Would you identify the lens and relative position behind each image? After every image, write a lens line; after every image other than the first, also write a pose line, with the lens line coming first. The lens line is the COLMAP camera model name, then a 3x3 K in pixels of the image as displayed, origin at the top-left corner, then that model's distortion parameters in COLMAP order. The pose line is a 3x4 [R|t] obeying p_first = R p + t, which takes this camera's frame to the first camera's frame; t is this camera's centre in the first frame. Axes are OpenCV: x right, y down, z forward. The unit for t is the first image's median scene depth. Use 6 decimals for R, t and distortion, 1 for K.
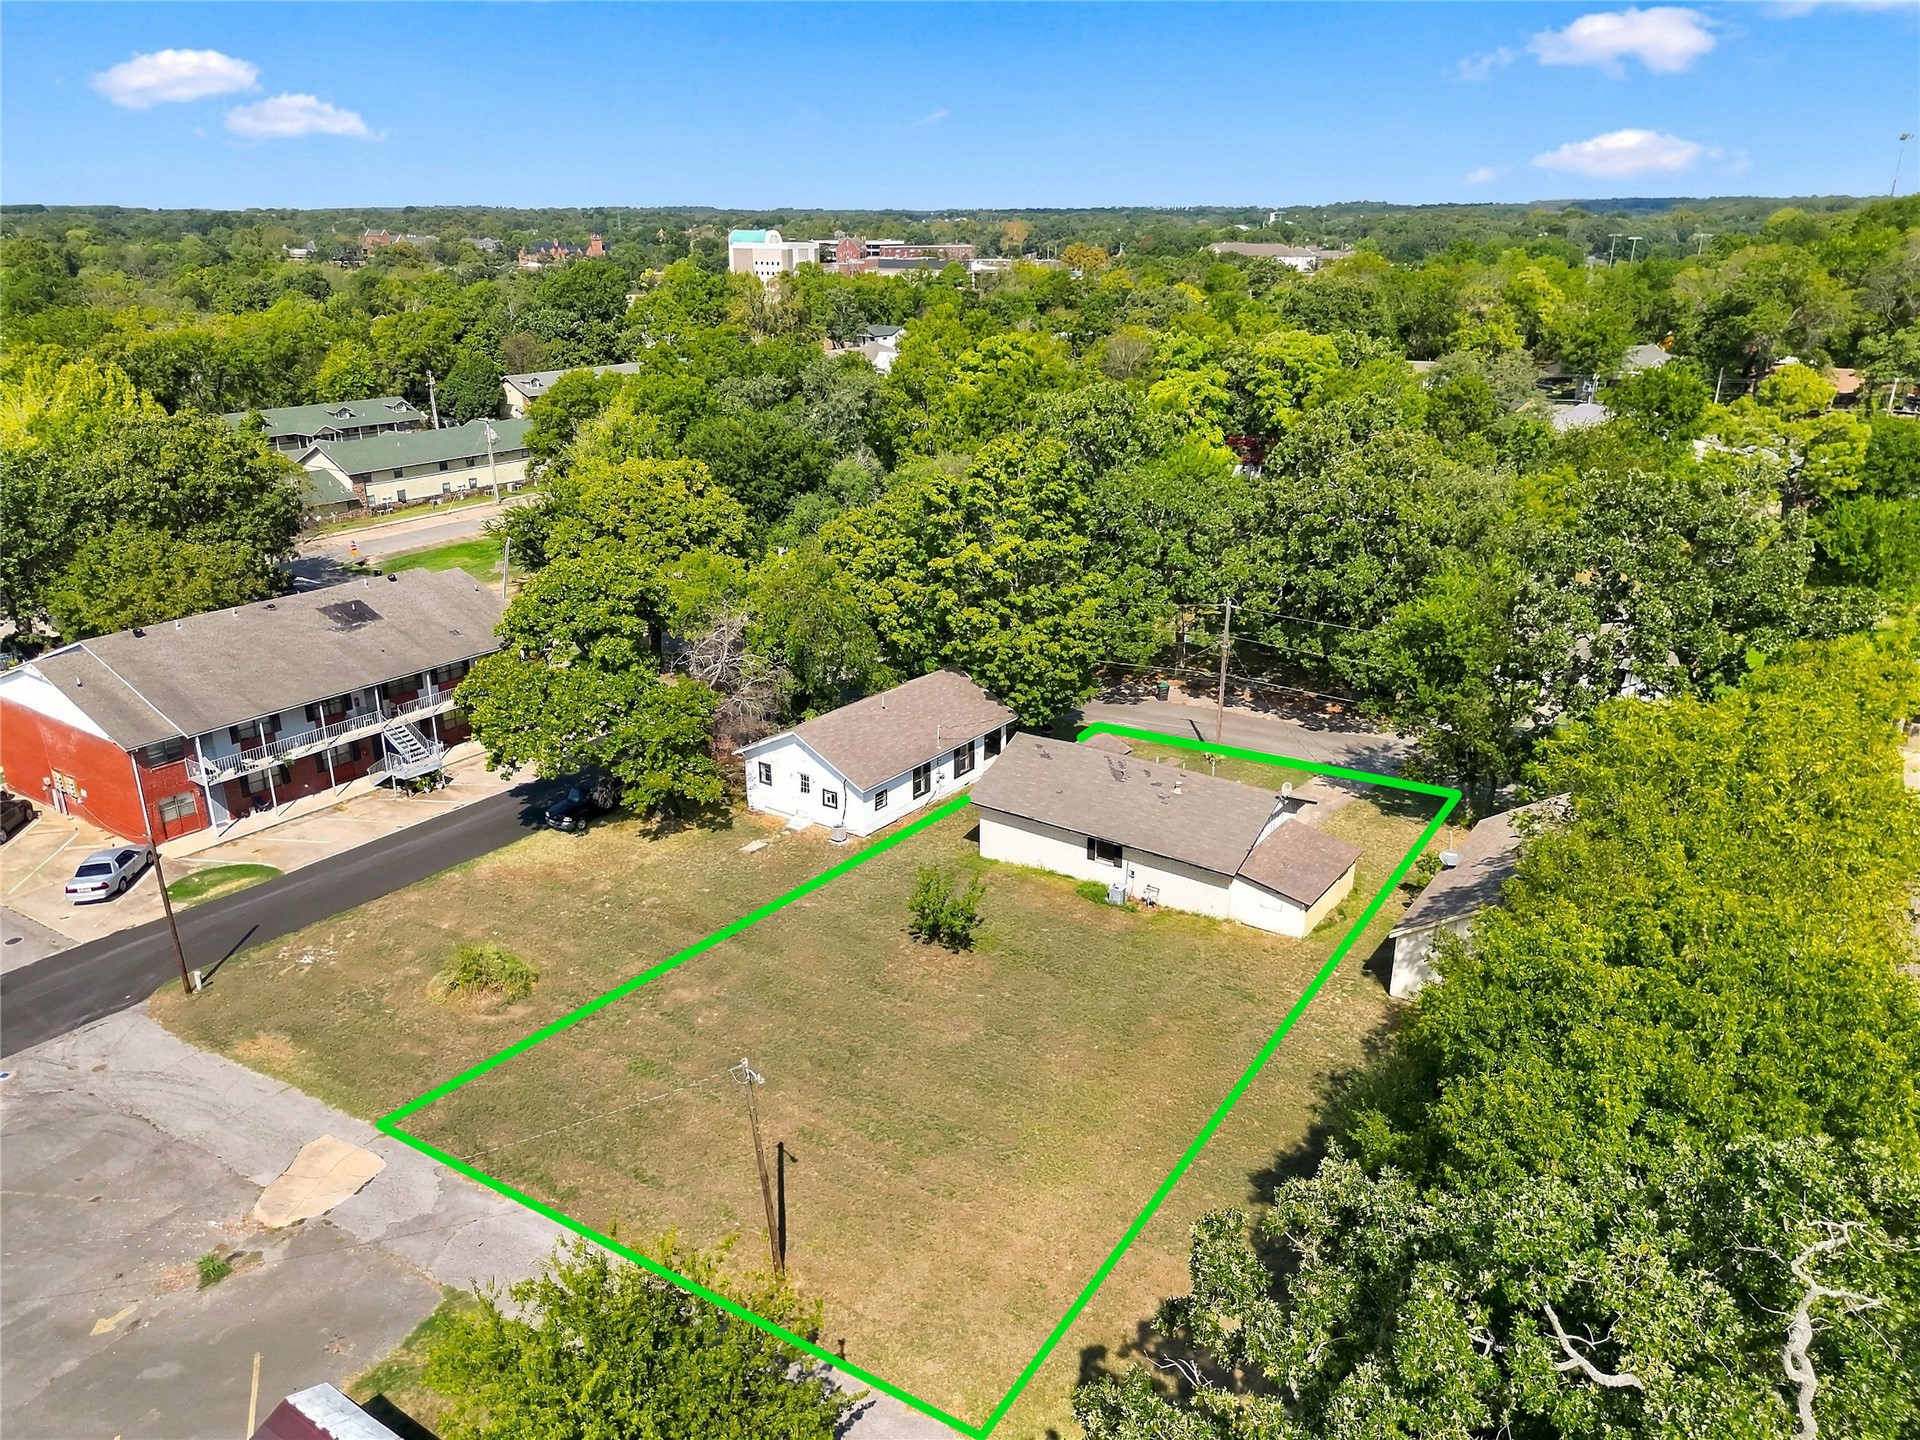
lens RADIAL K [[1356.0, 0, 960.0], [0, 1356.0, 720.0], [0, 0, 1]] dist [0.075523, -0.078852]
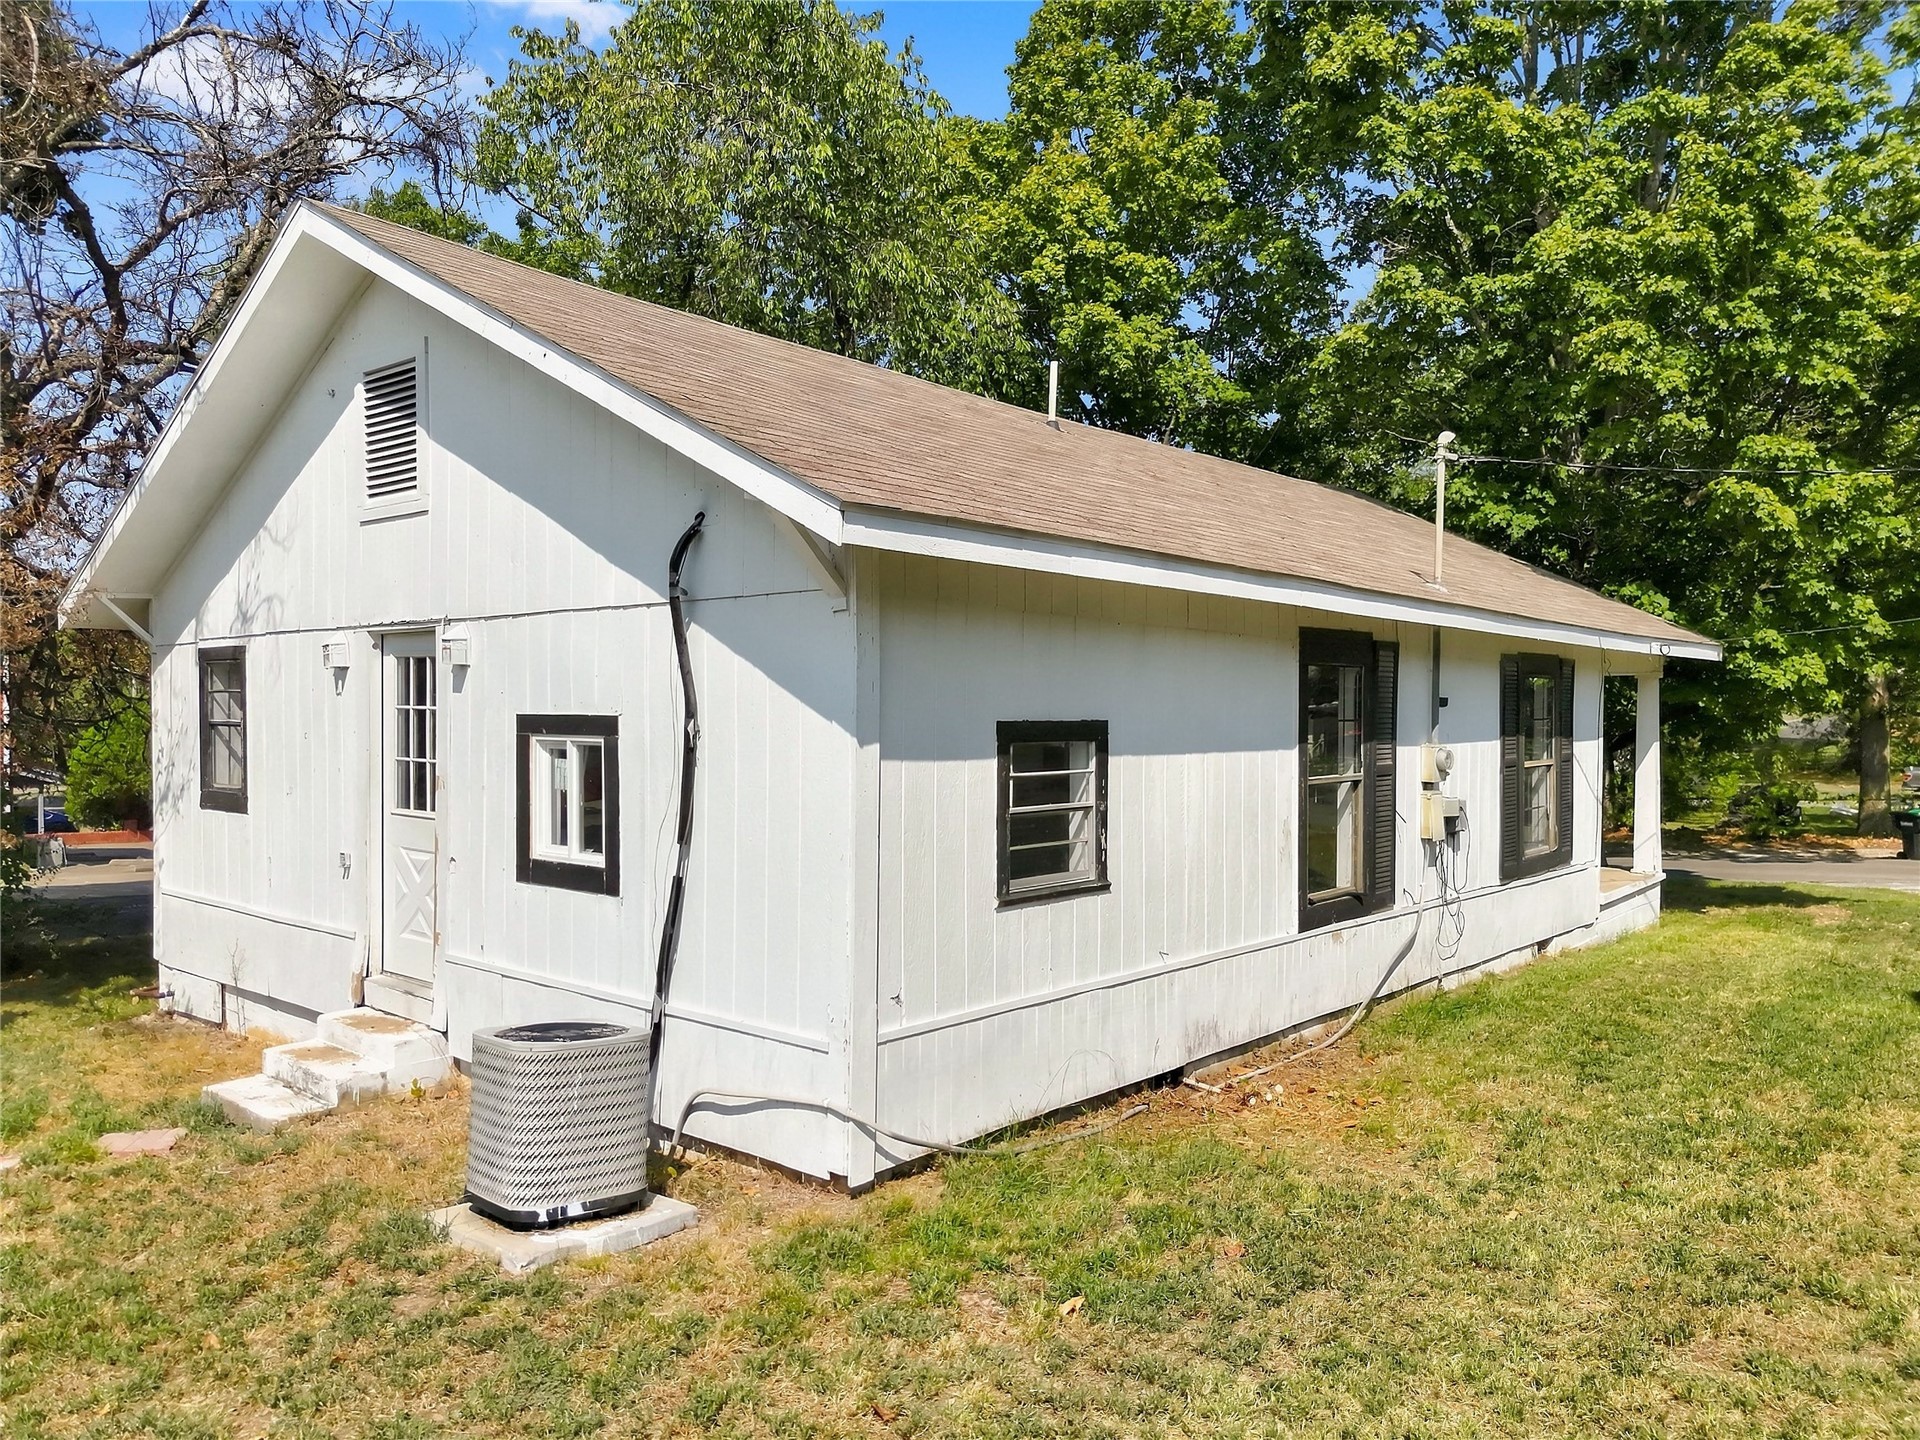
lens RADIAL K [[1356.0, 0, 960.0], [0, 1356.0, 720.0], [0, 0, 1]] dist [0.075523, -0.078852]
pose [[0.996170, 0.005404, -0.087274, -0.055343], [-0.034440, 0.941661, -0.334795, 0.085564], [0.080374, 0.336519, 0.938241, 0.890016]]
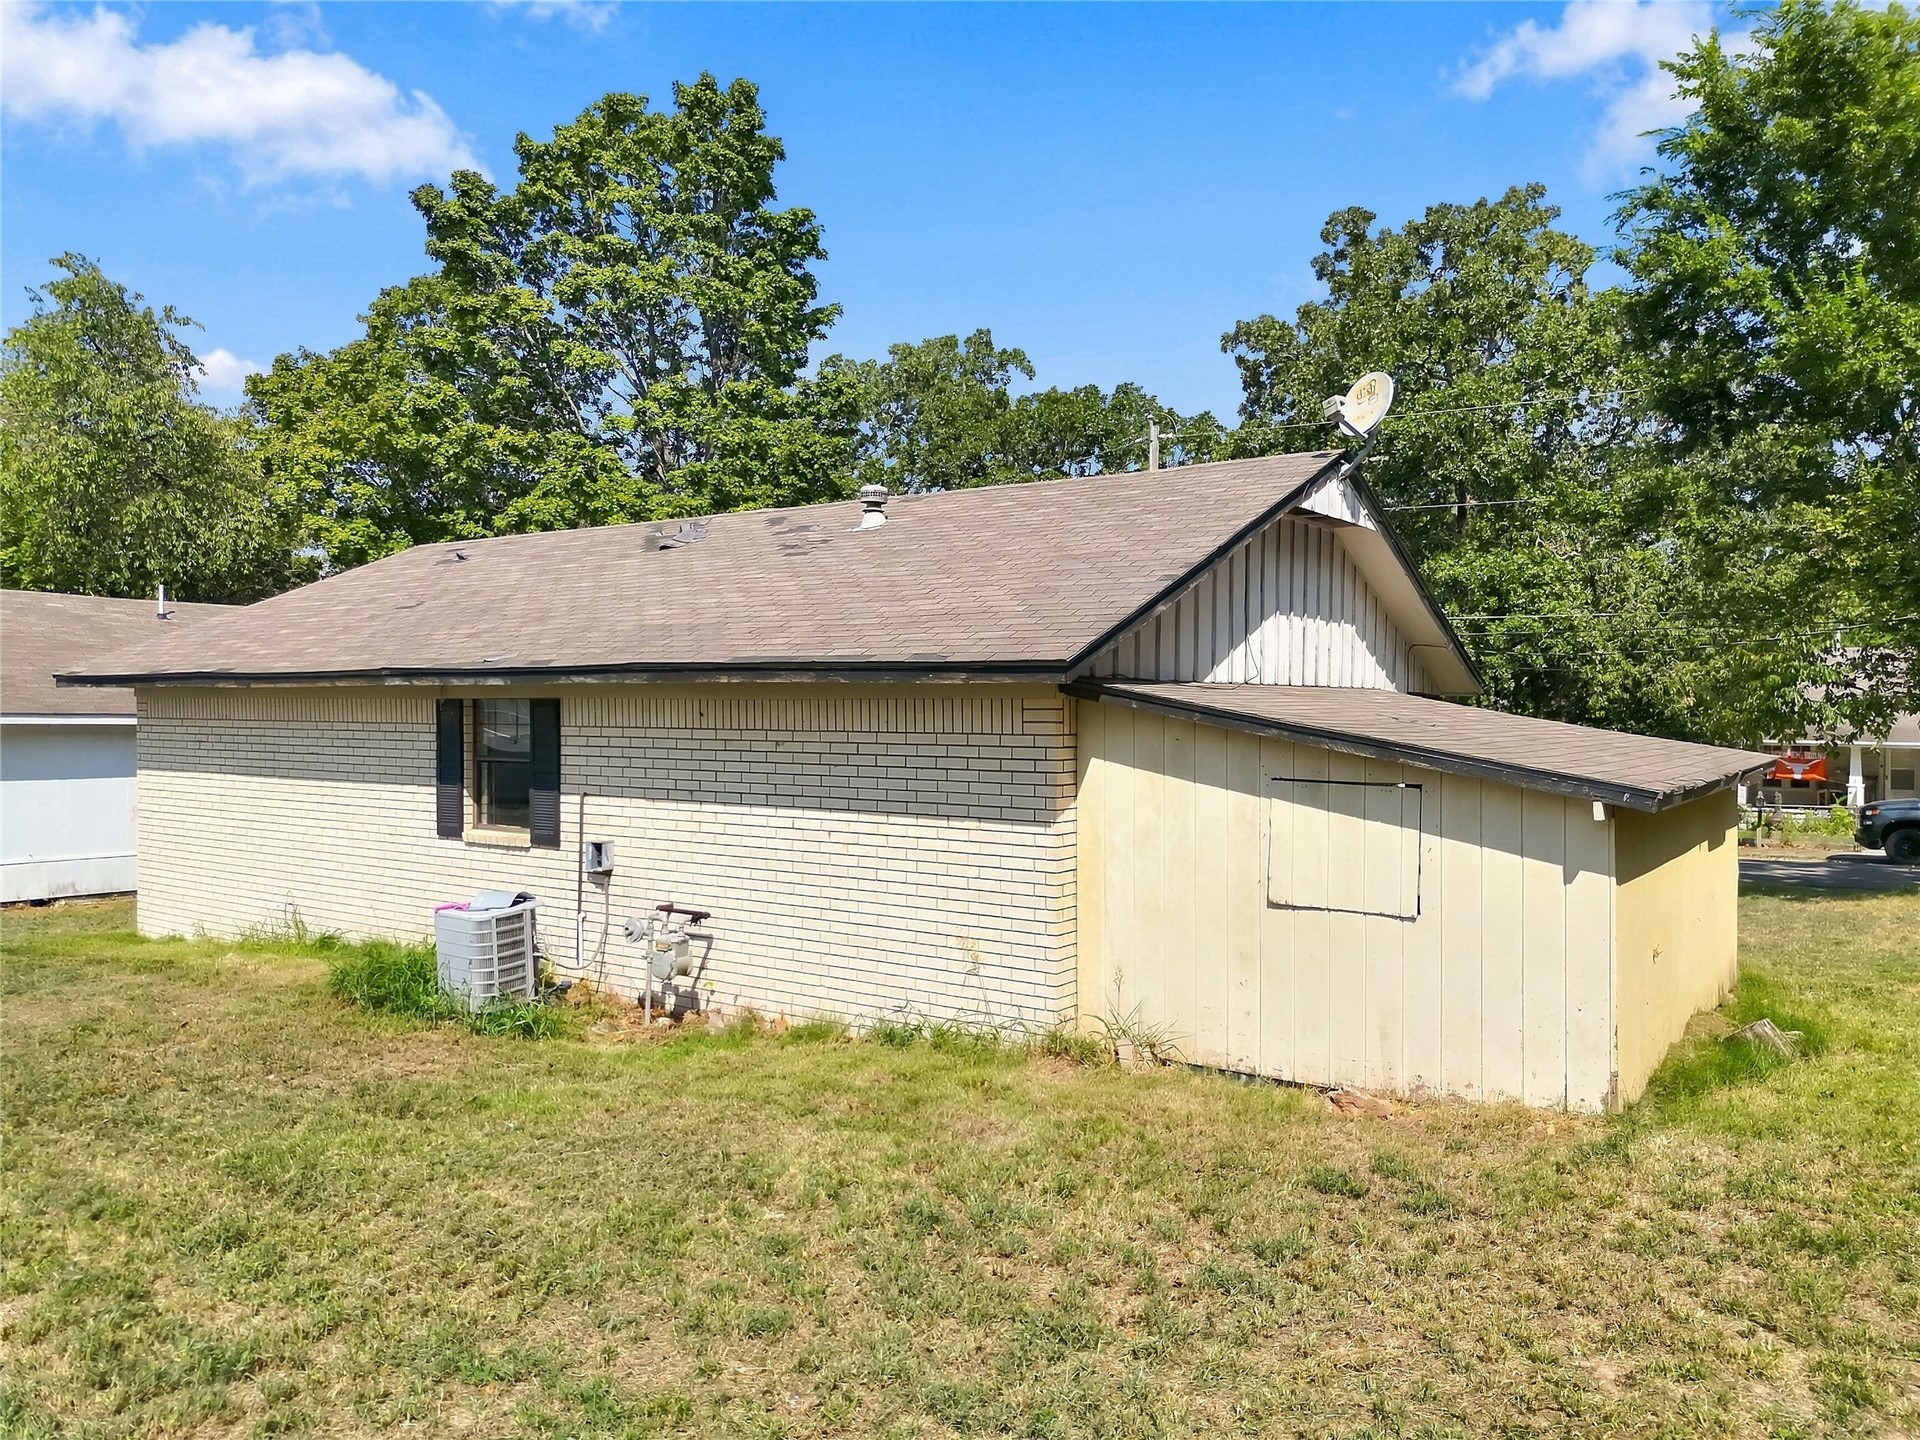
lens RADIAL K [[1356.0, 0, 960.0], [0, 1356.0, 720.0], [0, 0, 1]] dist [0.075523, -0.078852]
pose [[0.999993, 0.003284, -0.001548, 0.154500], [-0.003613, 0.941421, -0.337214, 0.138218], [0.000350, 0.337217, 0.941427, 0.708866]]
